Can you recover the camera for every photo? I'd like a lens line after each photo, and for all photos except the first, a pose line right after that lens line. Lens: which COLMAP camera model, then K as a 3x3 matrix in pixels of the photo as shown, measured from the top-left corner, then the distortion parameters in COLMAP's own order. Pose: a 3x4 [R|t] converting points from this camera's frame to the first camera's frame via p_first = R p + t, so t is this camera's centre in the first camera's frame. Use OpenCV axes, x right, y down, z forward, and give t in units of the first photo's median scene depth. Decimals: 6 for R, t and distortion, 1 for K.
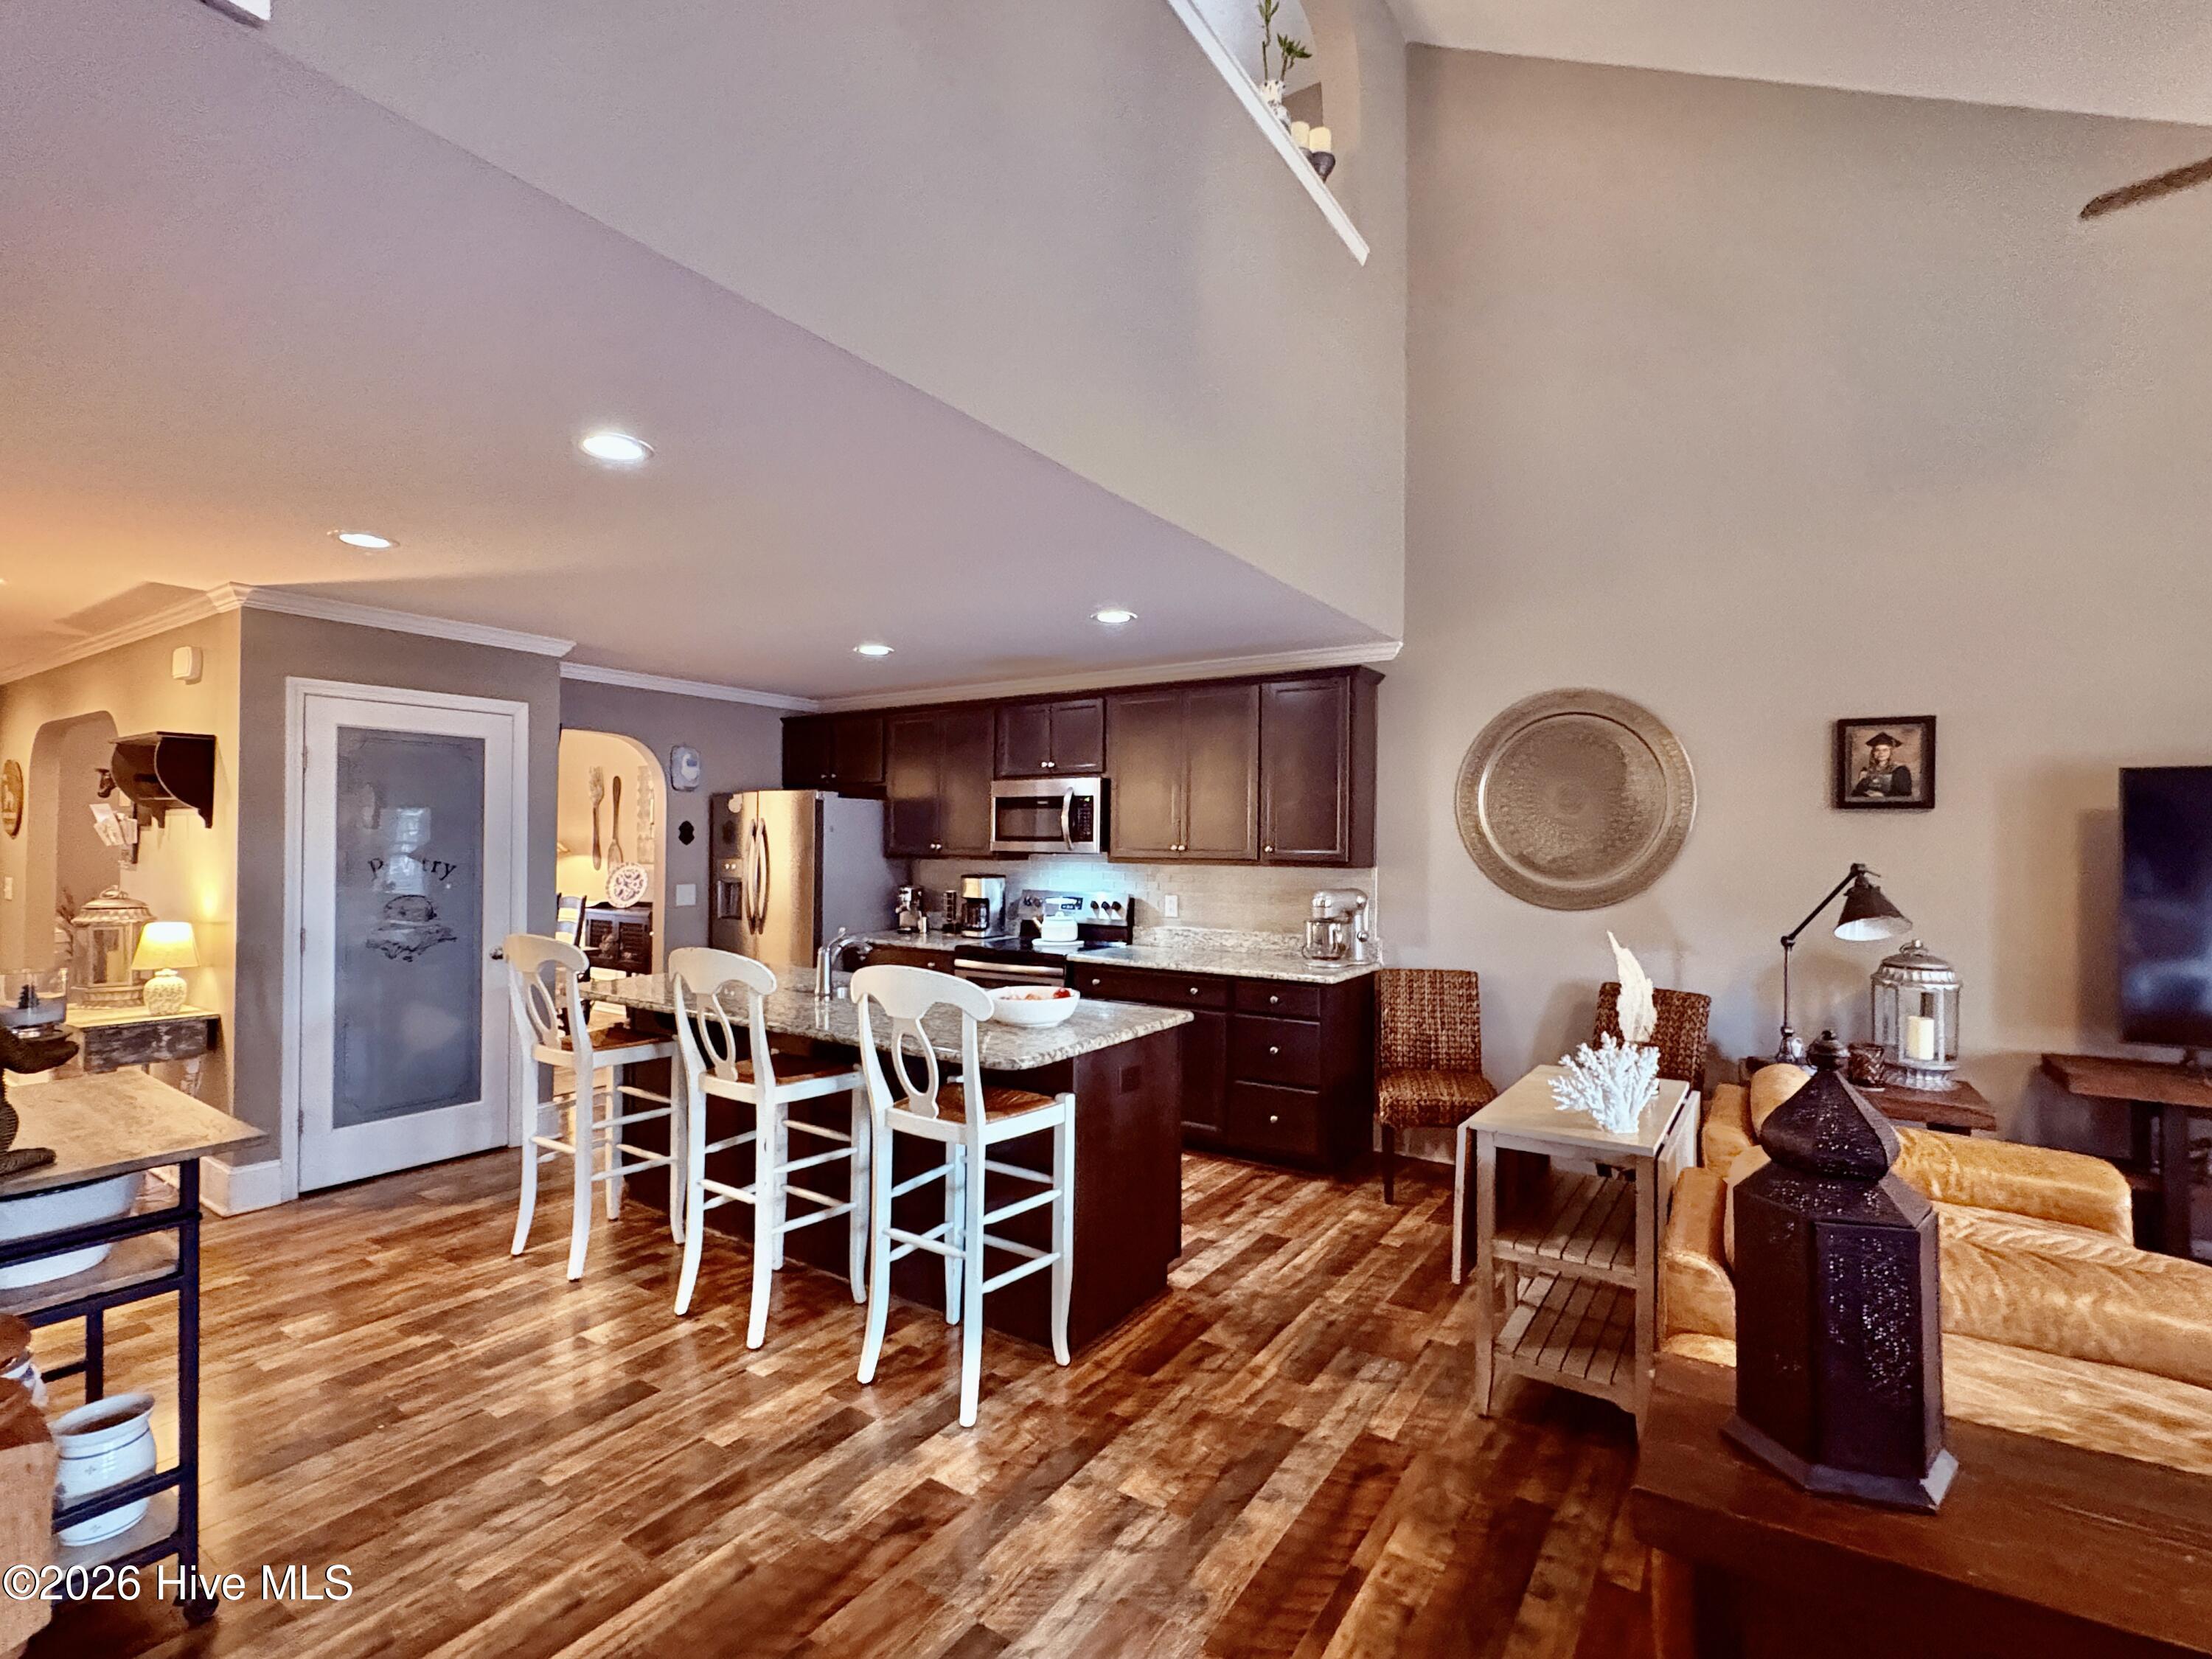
lens RADIAL K [[1023.7, 0, 1102.9], [0, 1023.7, 839.6], [0, 0, 1]] dist [-0.002011, -0.000246]
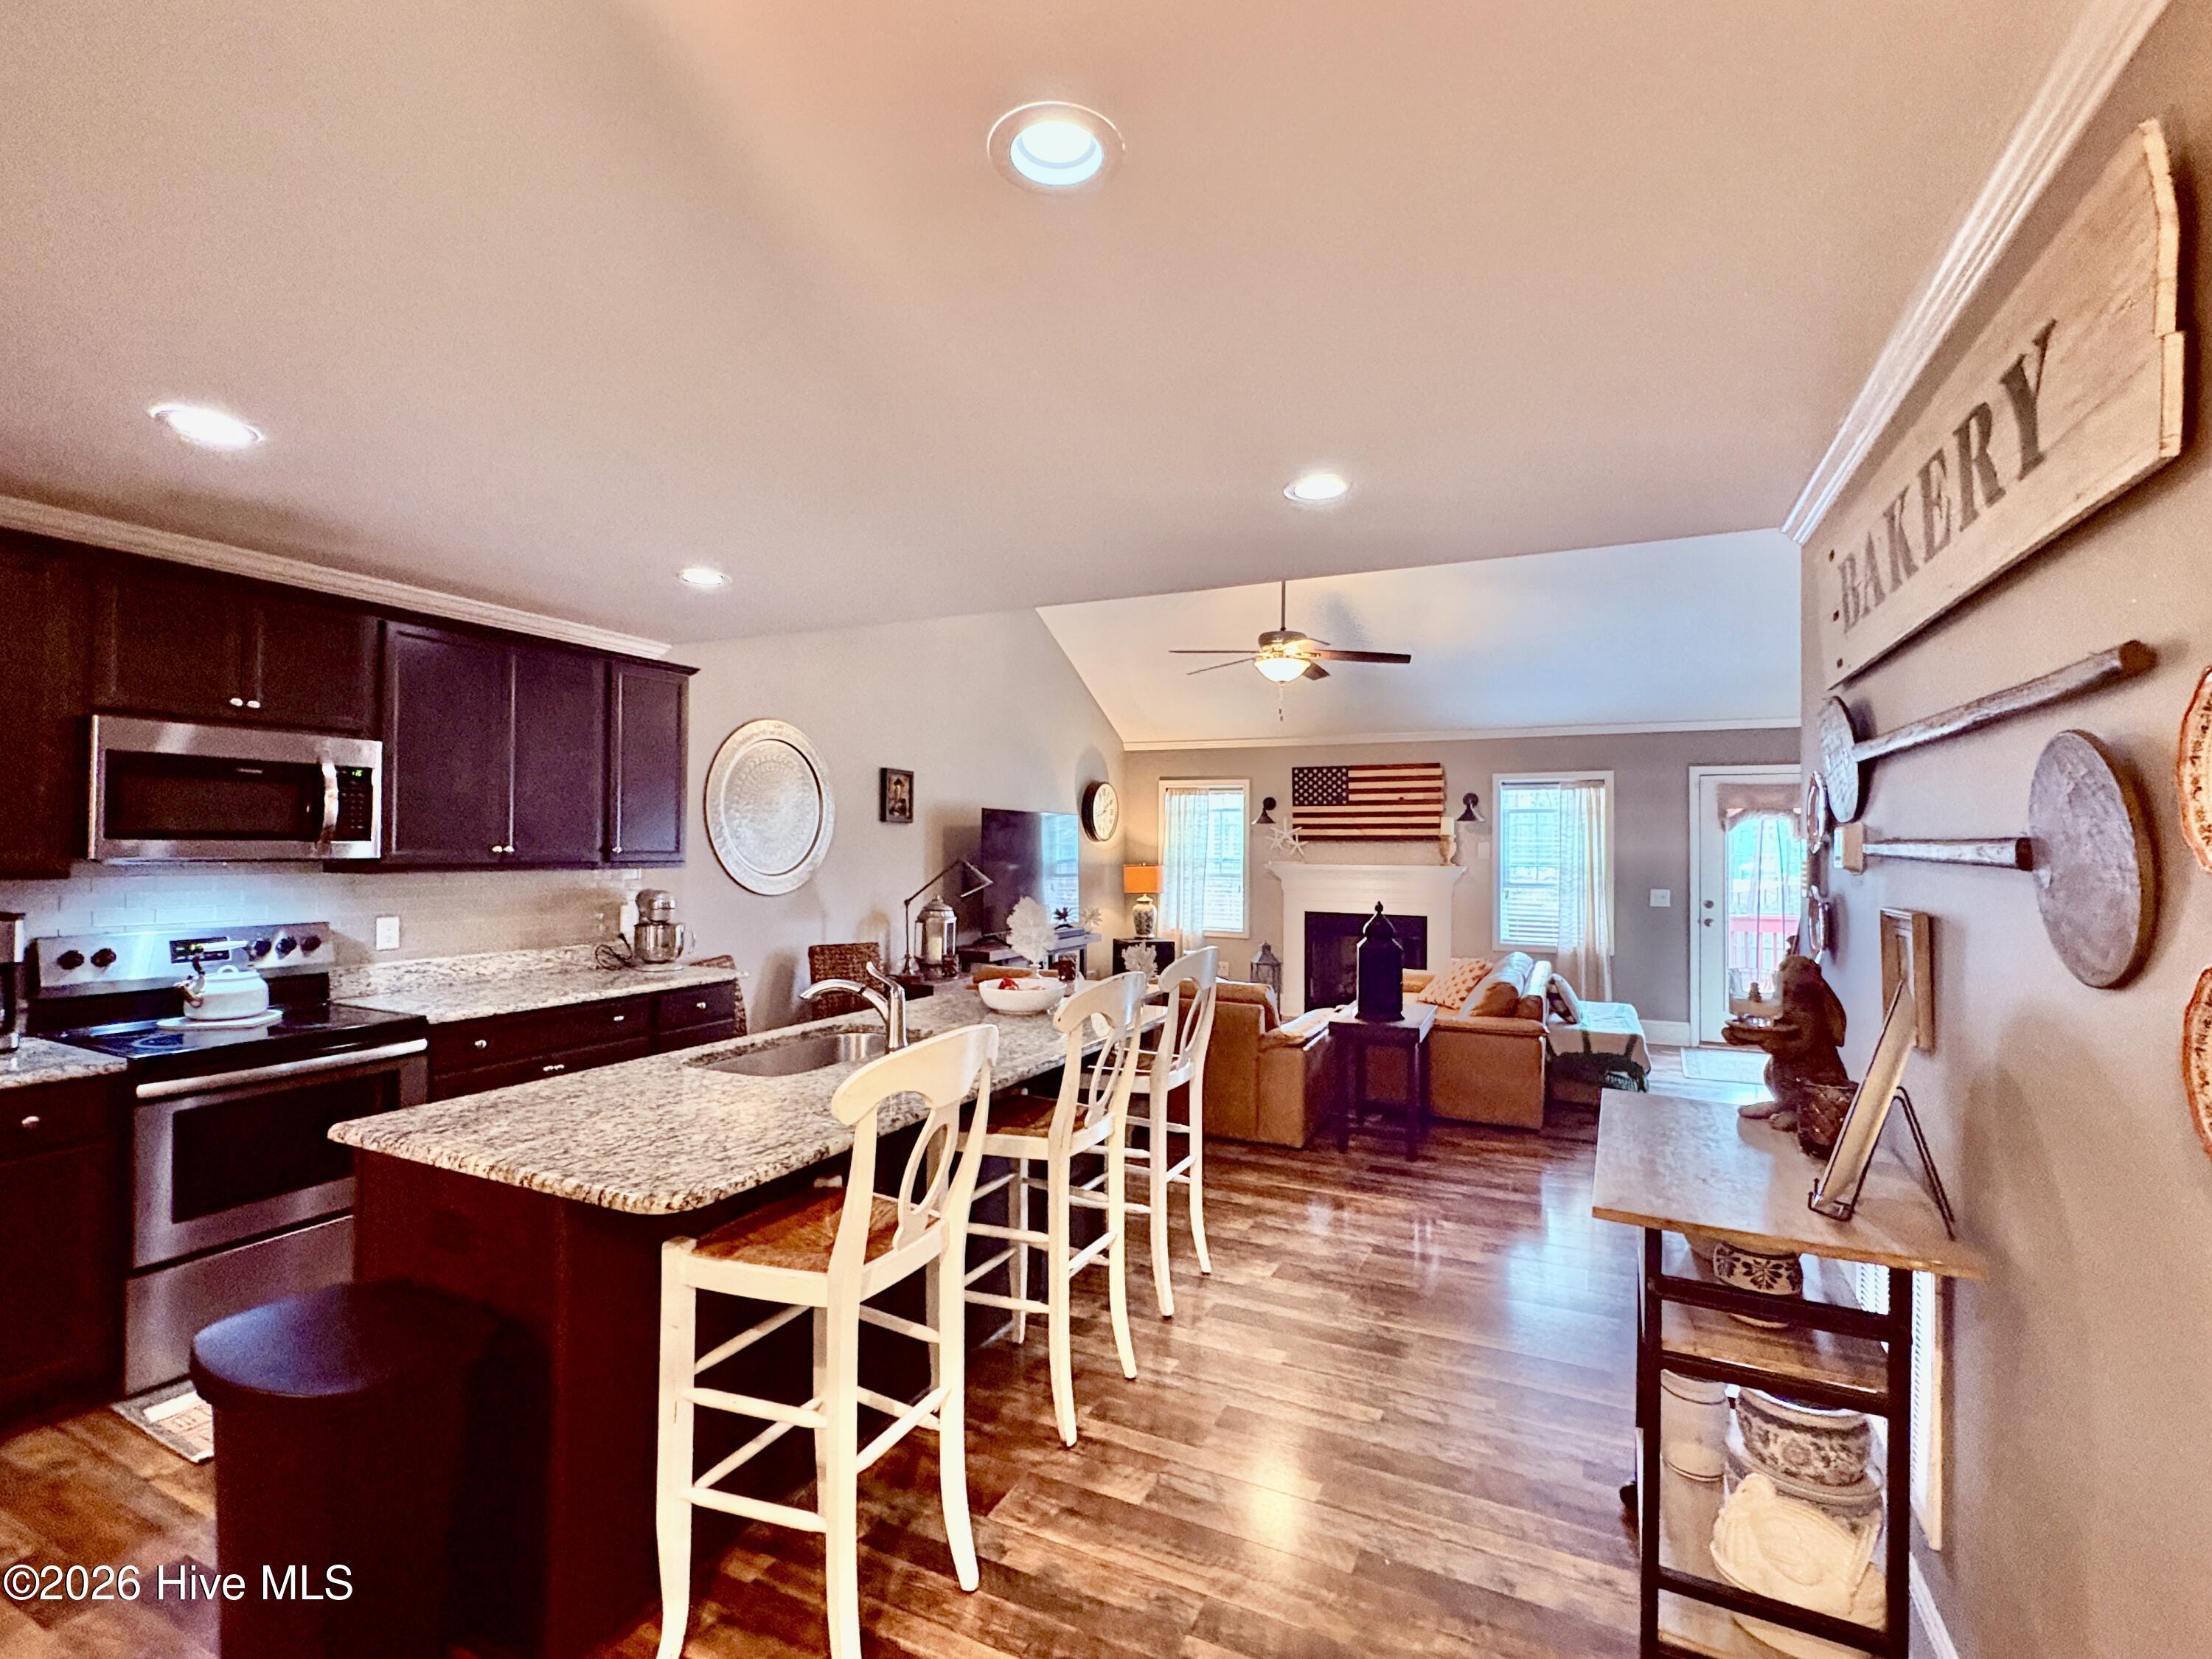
lens RADIAL K [[1023.7, 0, 1102.9], [0, 1023.7, 839.6], [0, 0, 1]] dist [-0.002011, -0.000246]
pose [[-0.136730, -0.003740, 0.990601, -0.803032], [-0.014678, 0.999891, 0.001749, -0.007686], [-0.990500, -0.014301, -0.136770, 0.723819]]
